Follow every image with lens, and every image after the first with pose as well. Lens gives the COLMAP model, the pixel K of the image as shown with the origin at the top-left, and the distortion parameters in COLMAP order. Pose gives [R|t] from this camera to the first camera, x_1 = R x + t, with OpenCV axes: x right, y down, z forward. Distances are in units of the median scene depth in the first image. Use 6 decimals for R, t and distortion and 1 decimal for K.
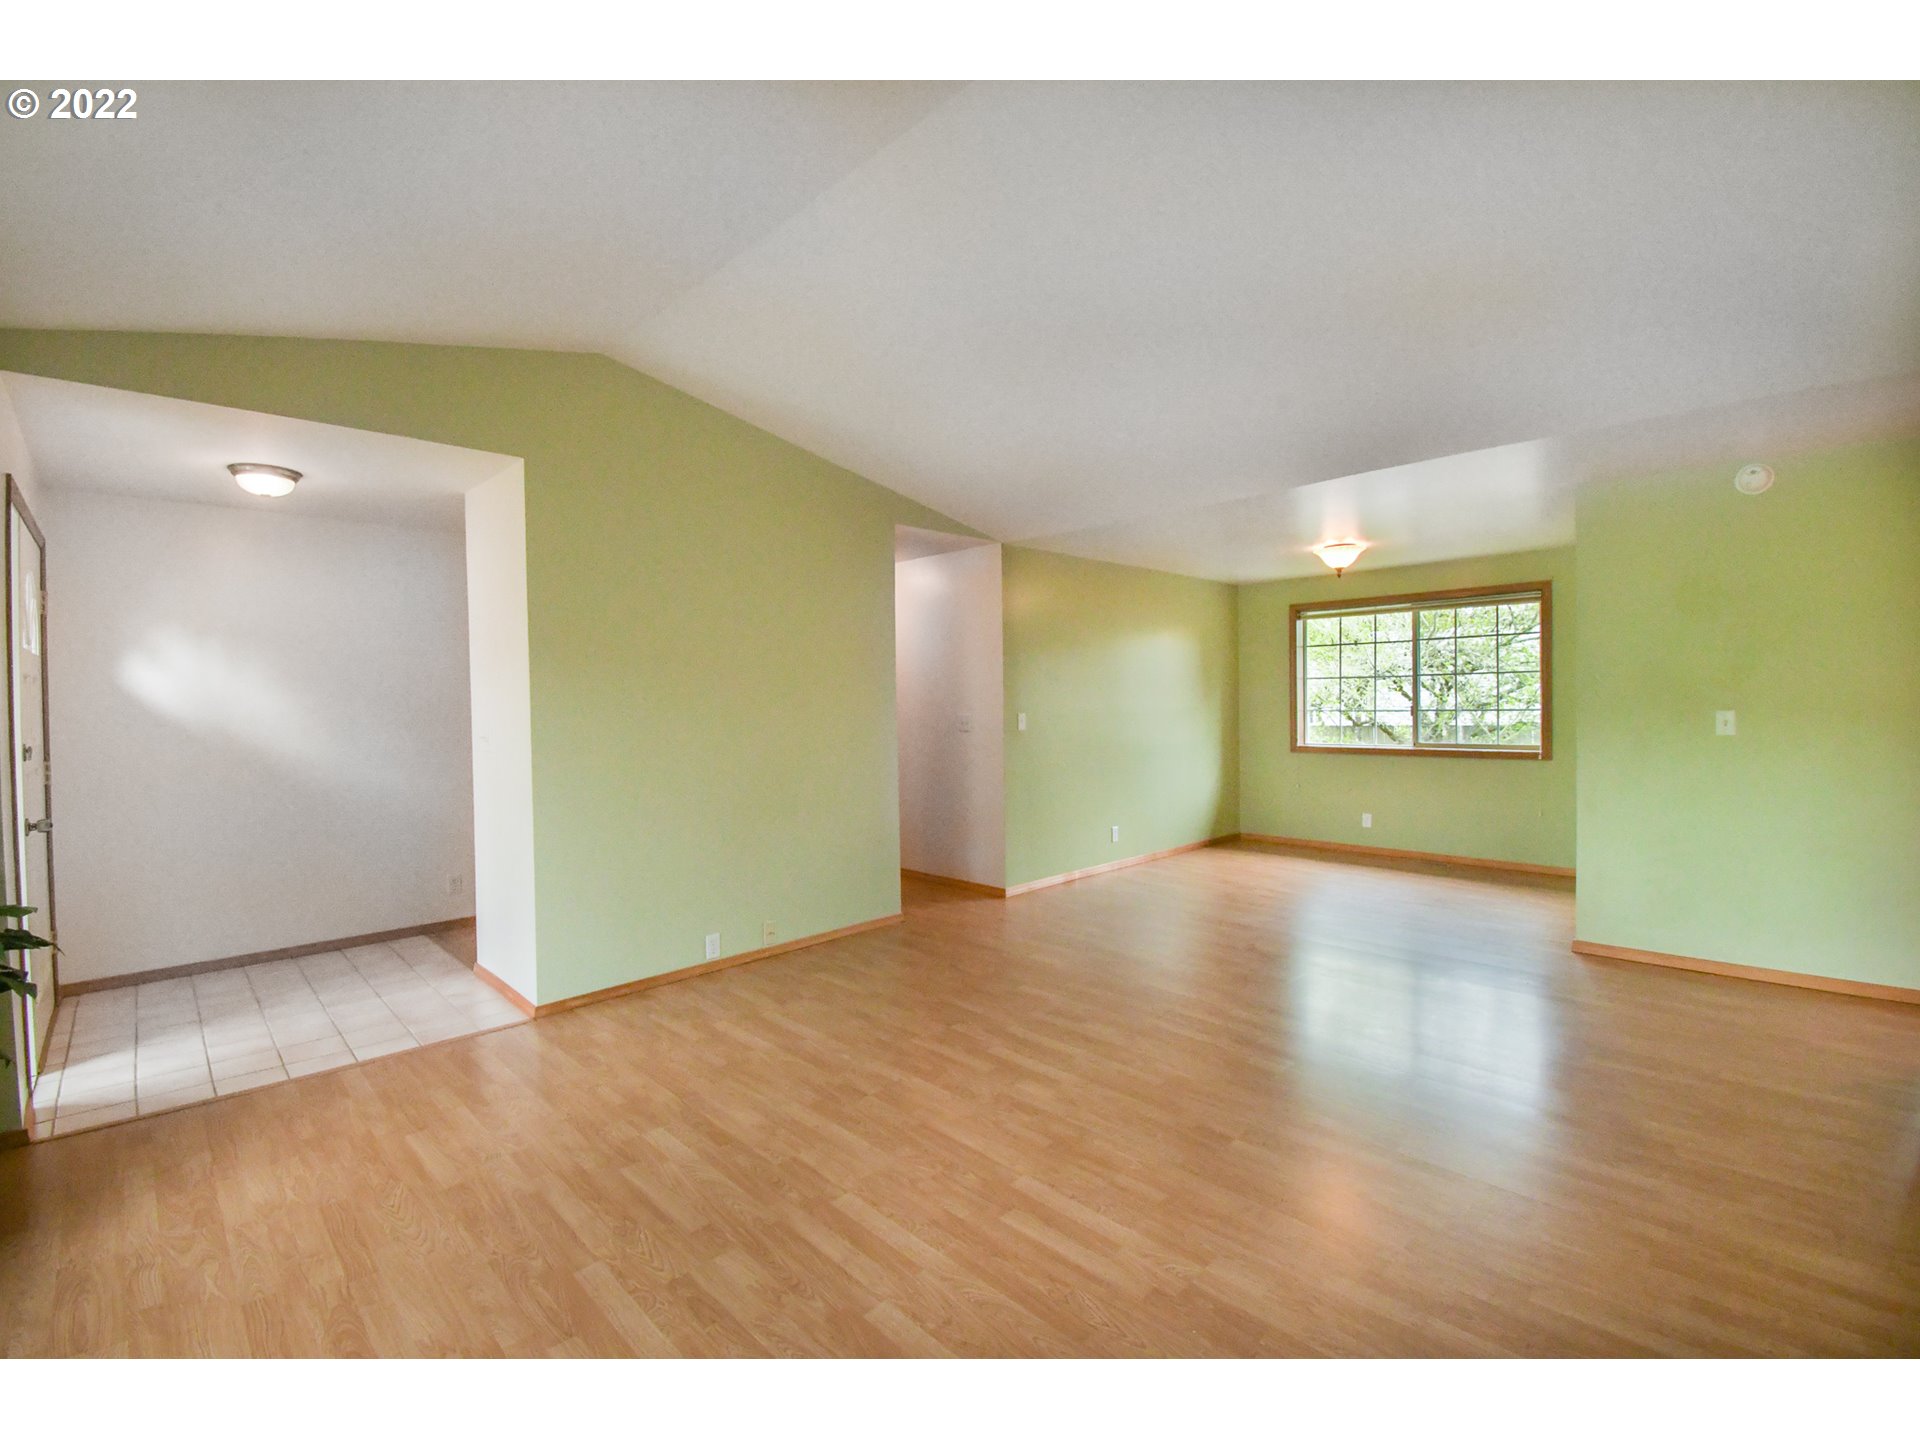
lens RADIAL K [[847.3, 0, 949.2], [0, 847.3, 719.6], [0, 0, 1]] dist [0.000799, -0.000244]
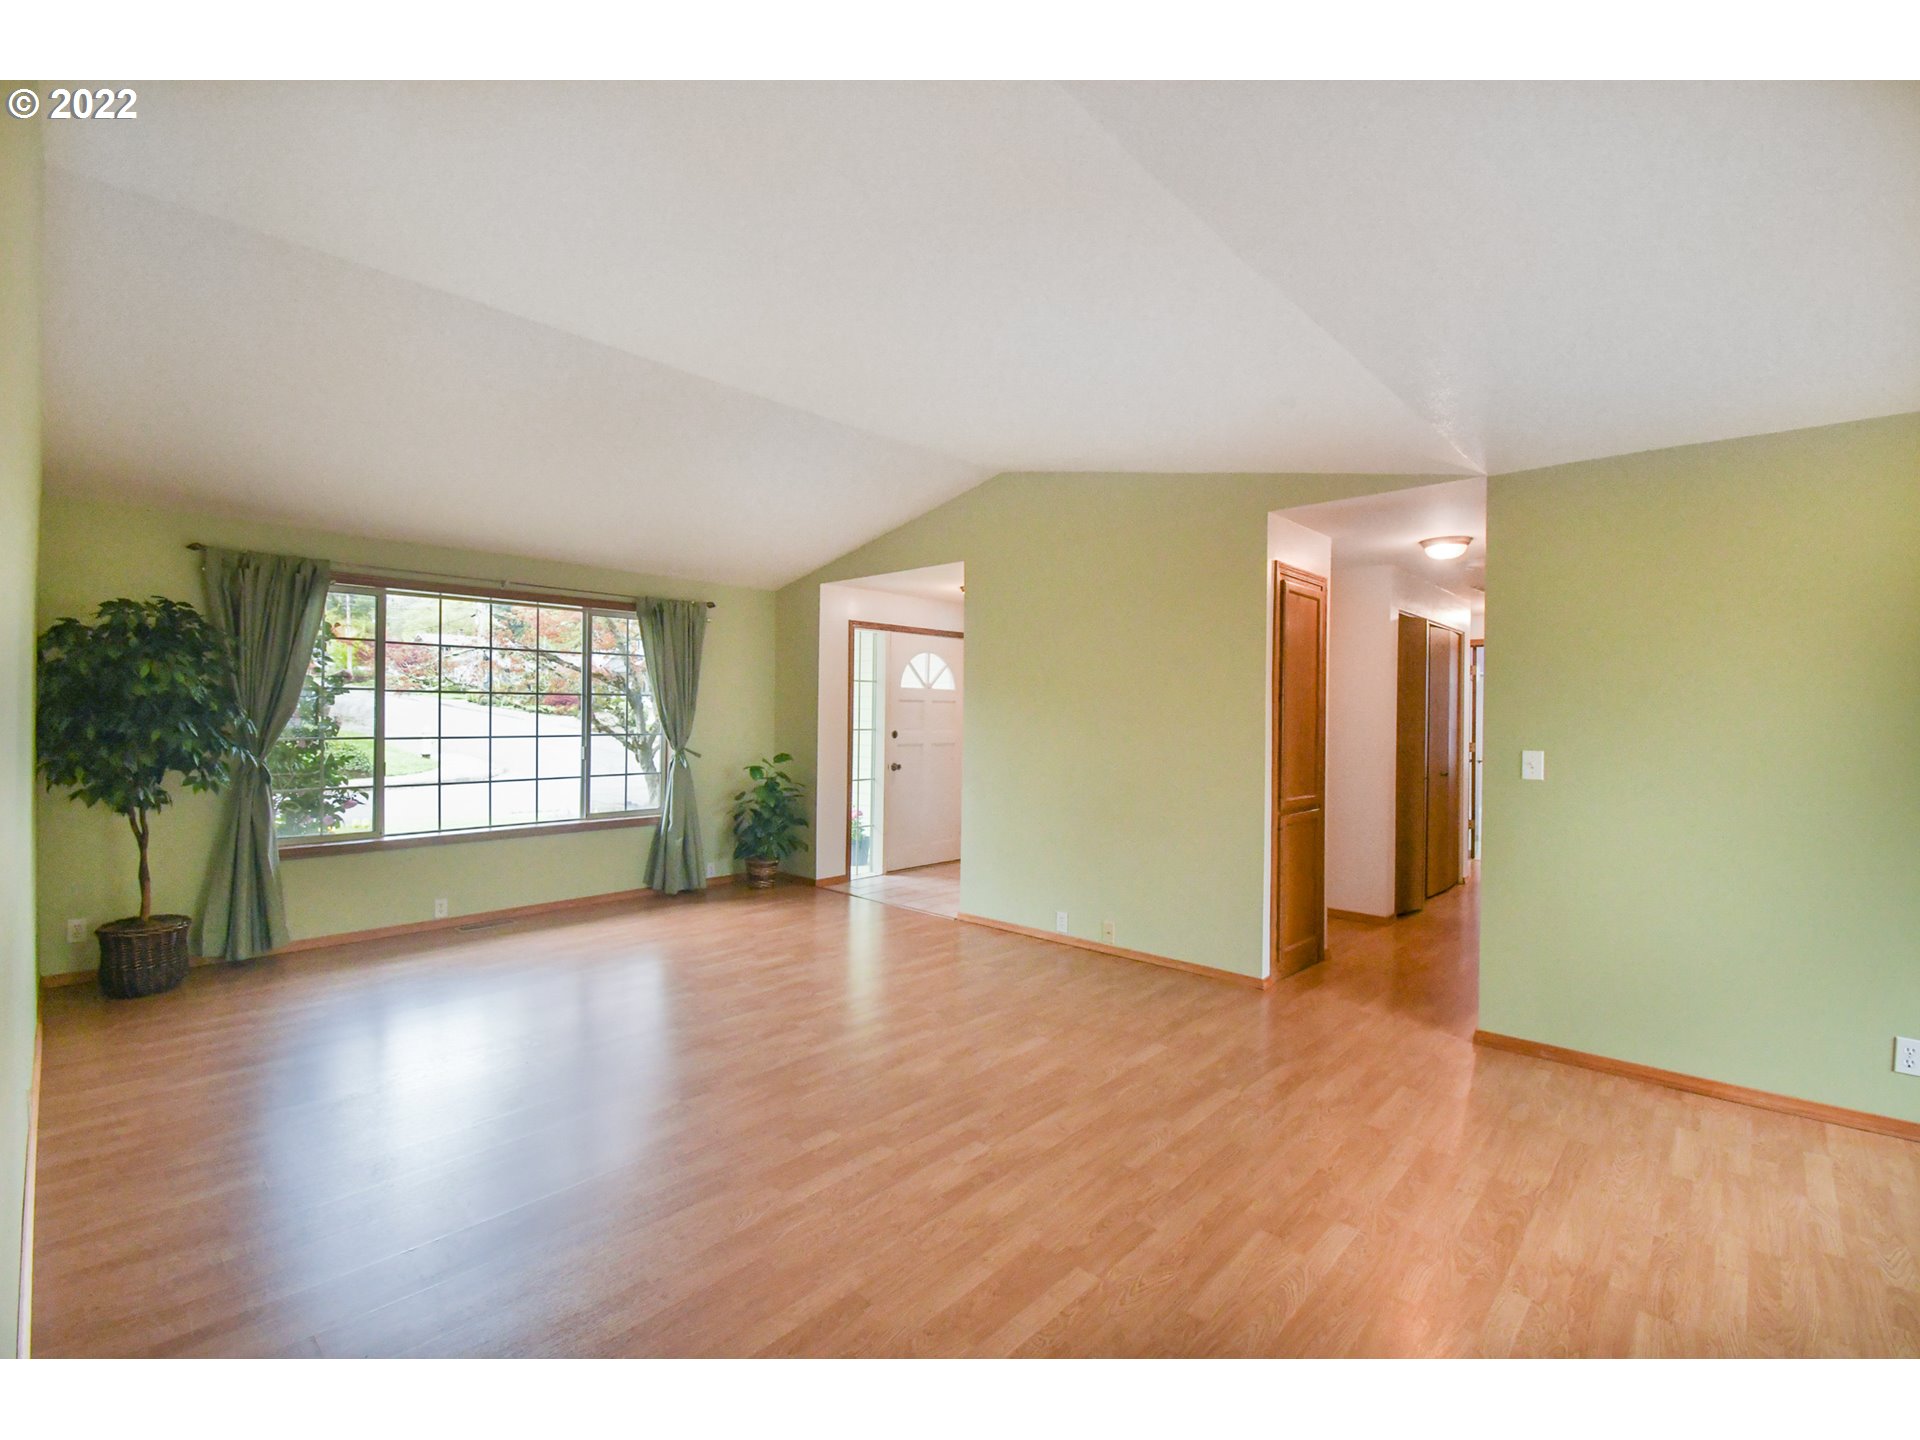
lens RADIAL K [[847.3, 0, 949.2], [0, 847.3, 719.6], [0, 0, 1]] dist [0.000799, -0.000244]
pose [[0.031584, 0.021627, -0.999267, 1.045690], [-0.032067, 0.999273, 0.020614, -0.045164], [0.998987, 0.031393, 0.032255, 0.912171]]
